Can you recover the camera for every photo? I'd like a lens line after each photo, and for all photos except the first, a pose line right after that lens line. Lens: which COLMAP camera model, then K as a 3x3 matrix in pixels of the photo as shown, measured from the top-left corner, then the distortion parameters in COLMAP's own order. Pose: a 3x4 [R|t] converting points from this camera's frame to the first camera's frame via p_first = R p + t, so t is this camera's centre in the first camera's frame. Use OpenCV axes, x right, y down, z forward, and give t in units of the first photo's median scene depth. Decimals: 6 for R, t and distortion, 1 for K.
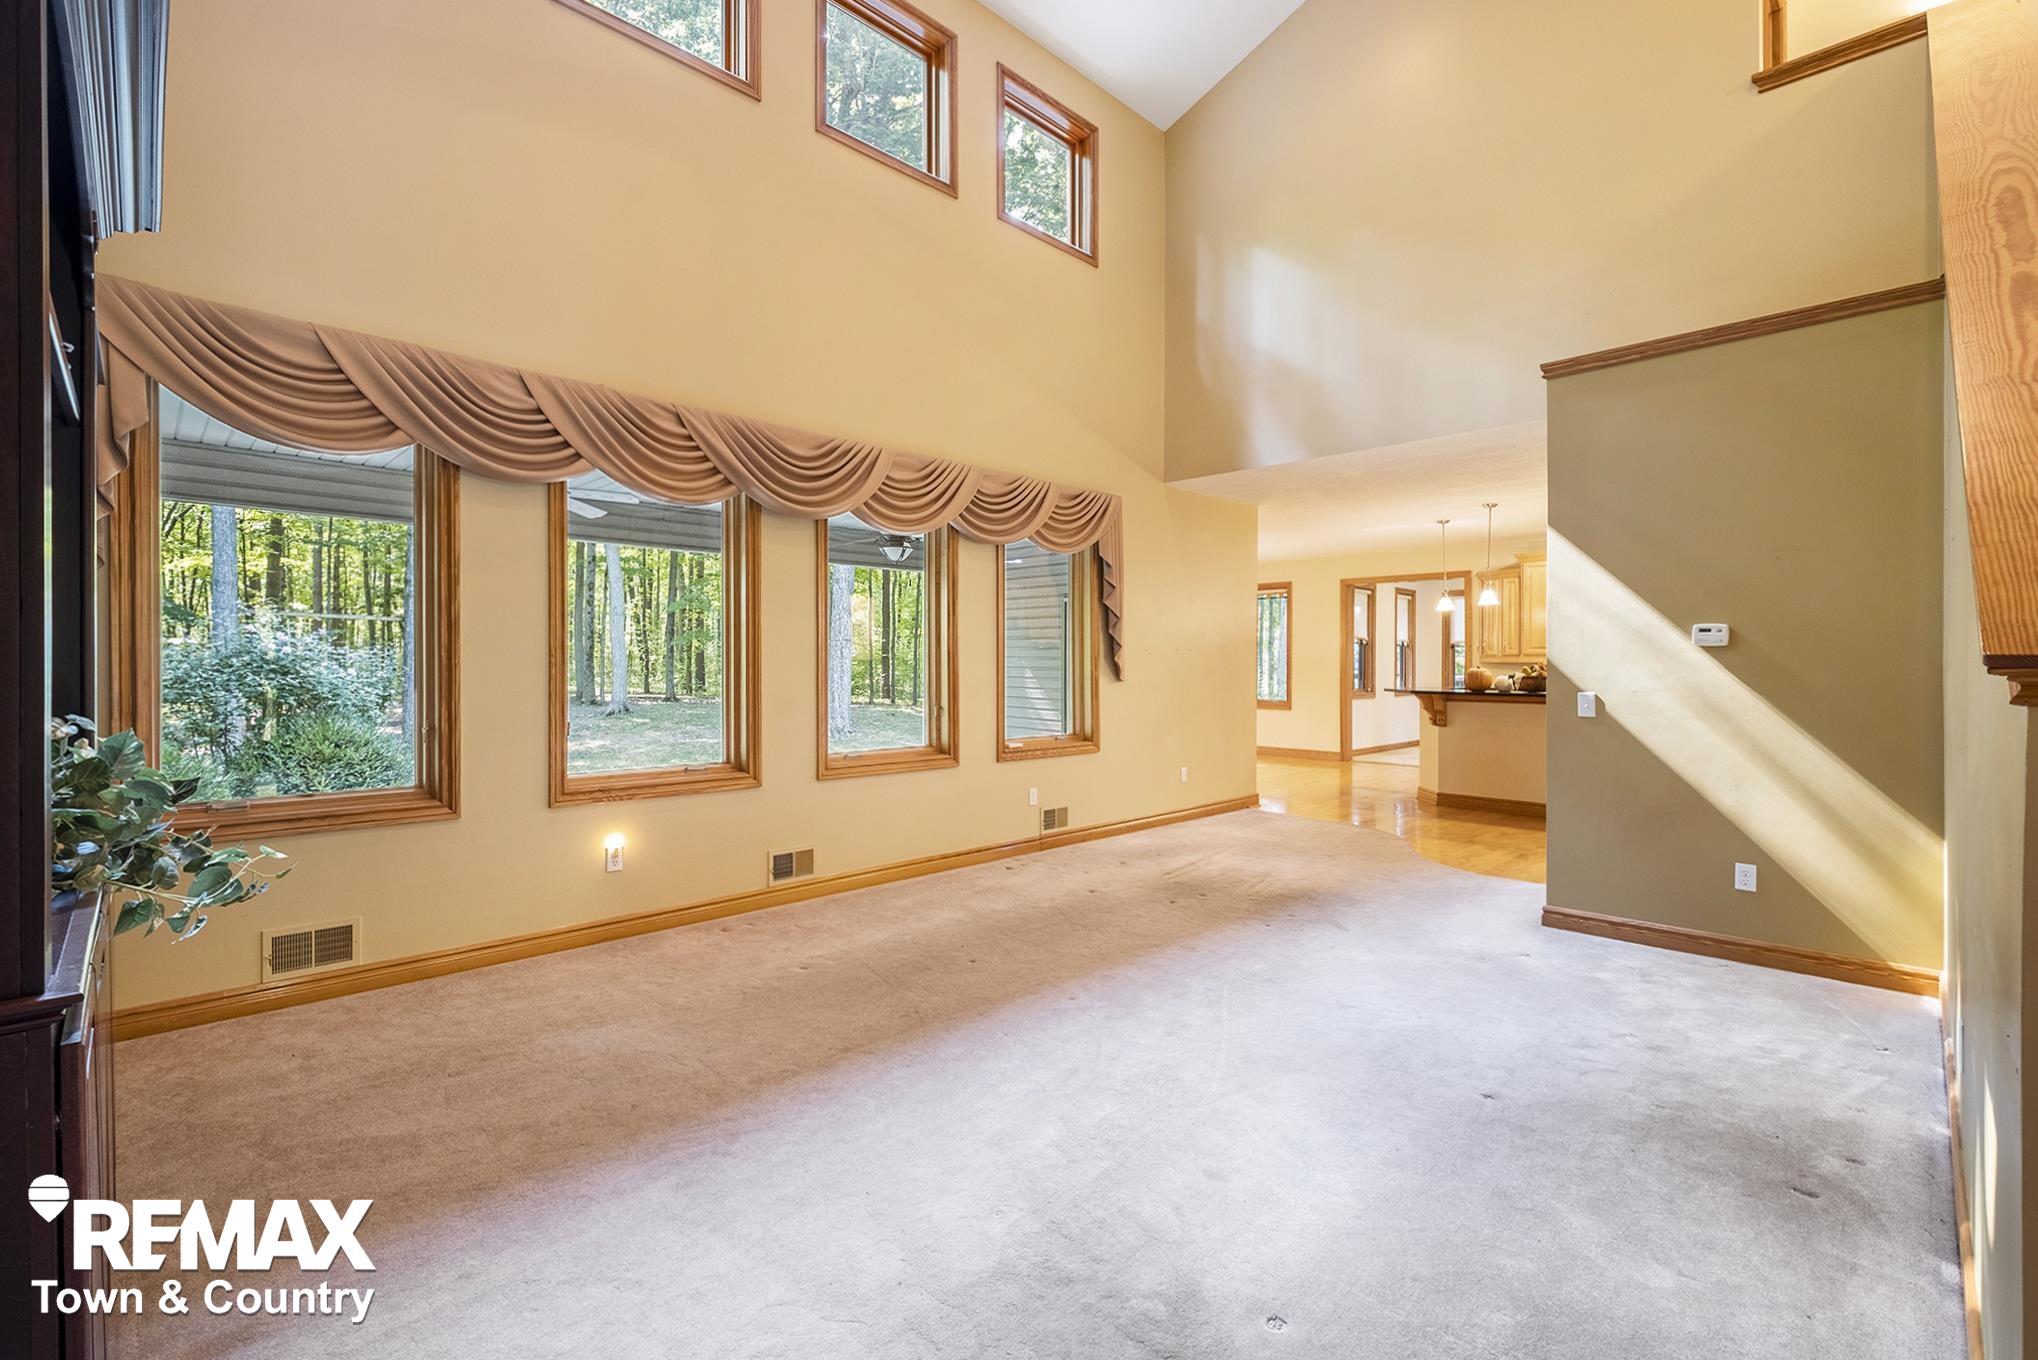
lens RADIAL K [[888.1, 0, 1009.4], [0, 888.1, 666.9], [0, 0, 1]] dist [0.004397, -0.000303]
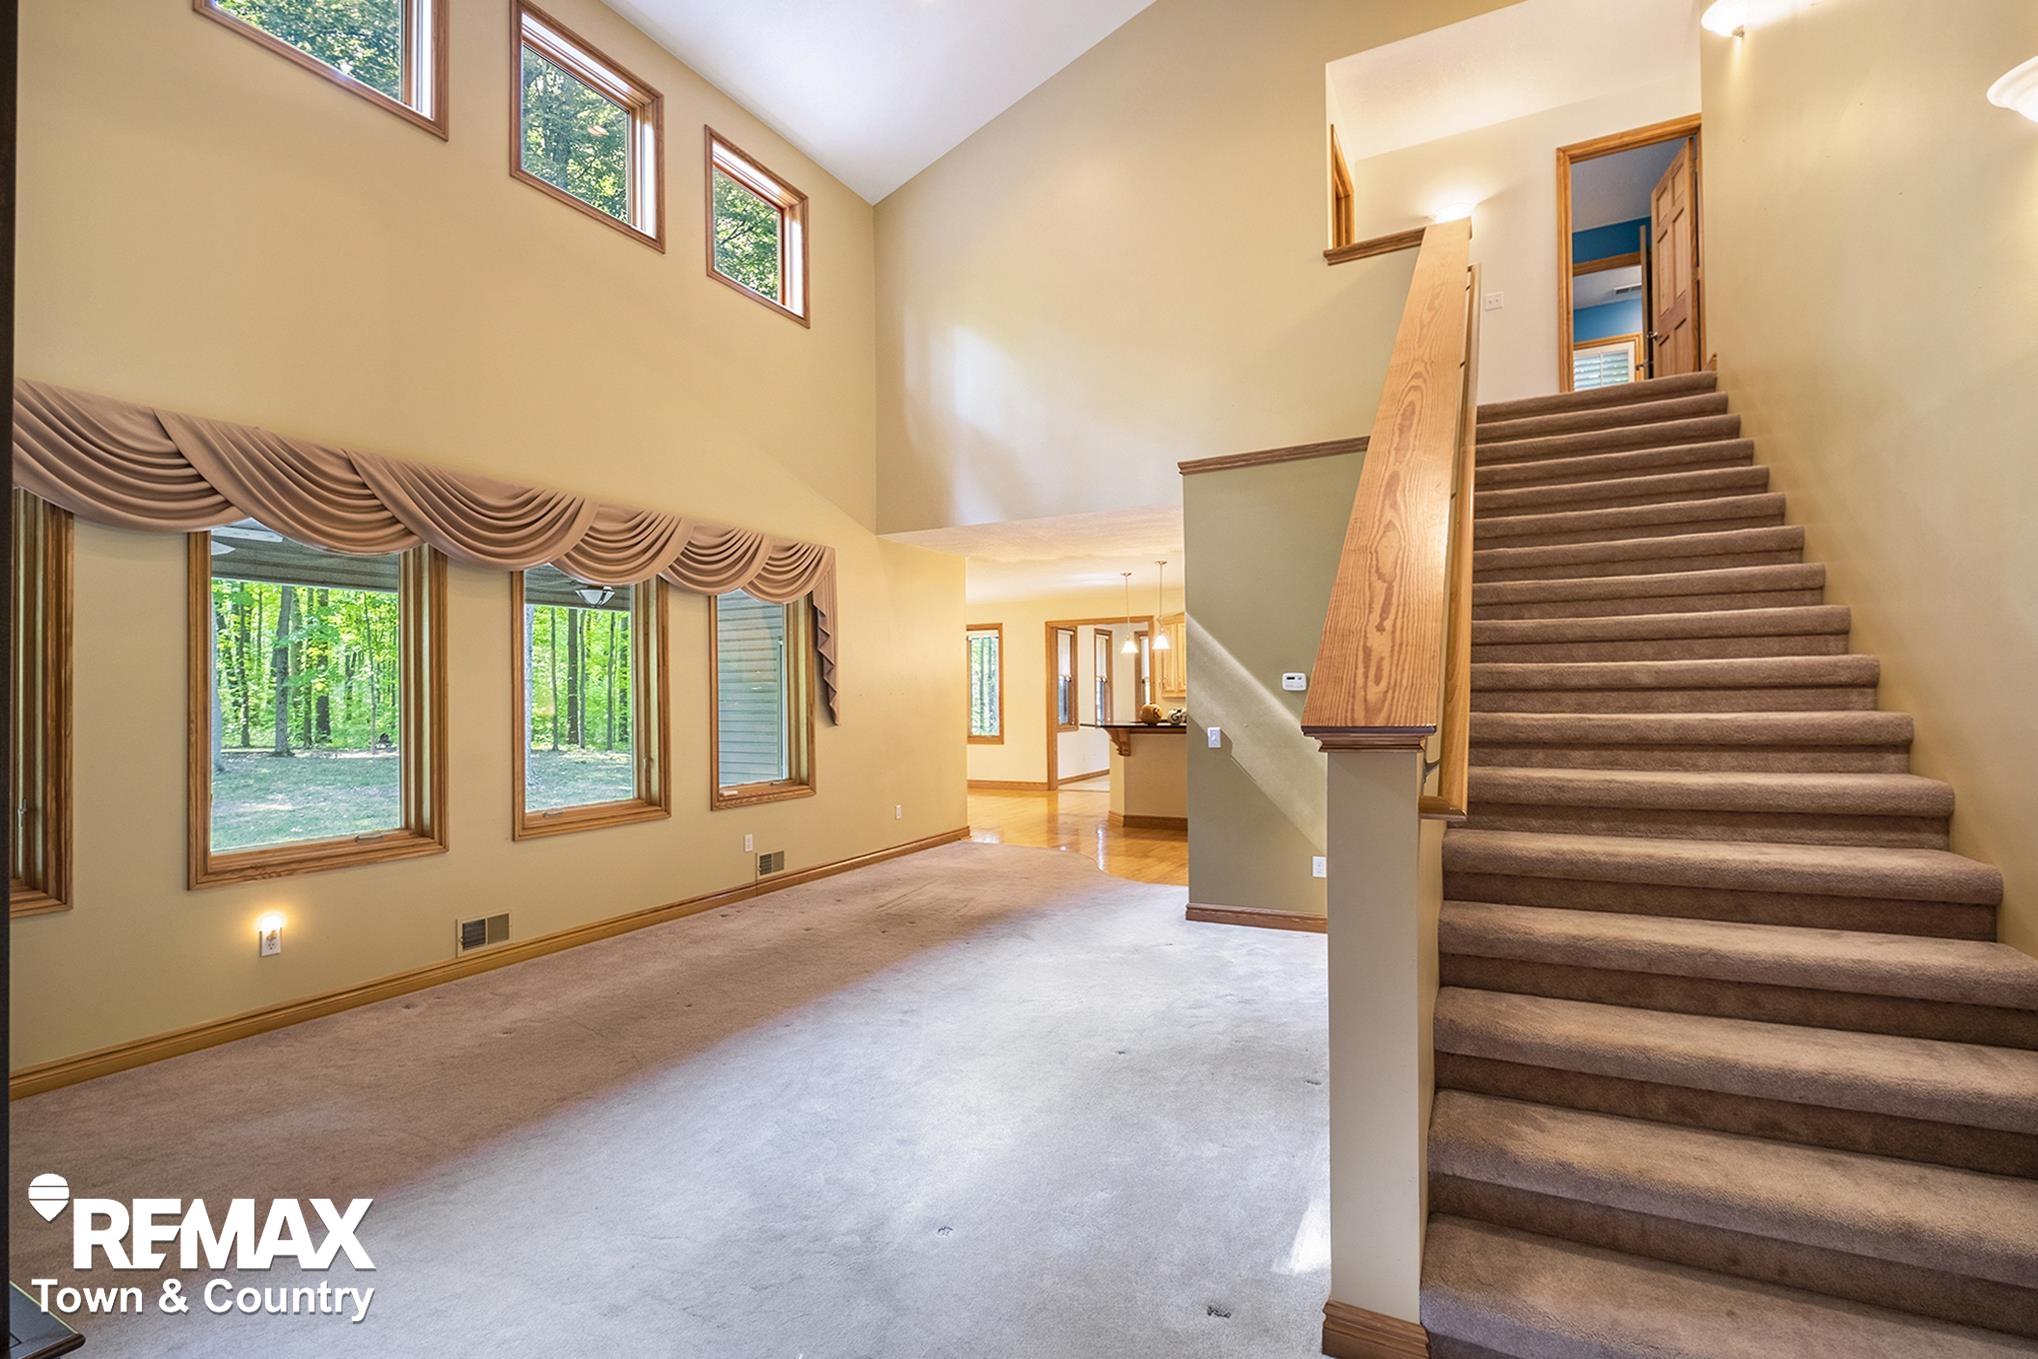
lens RADIAL K [[919.3, 0, 1034.2], [0, 919.3, 673.1], [0, 0, 1]] dist [0.002243, -0.004703]
pose [[0.946268, -0.008273, 0.323279, -0.003442], [0.017736, 0.999496, -0.026335, -0.019585], [-0.322898, 0.030653, 0.945937, -0.141969]]
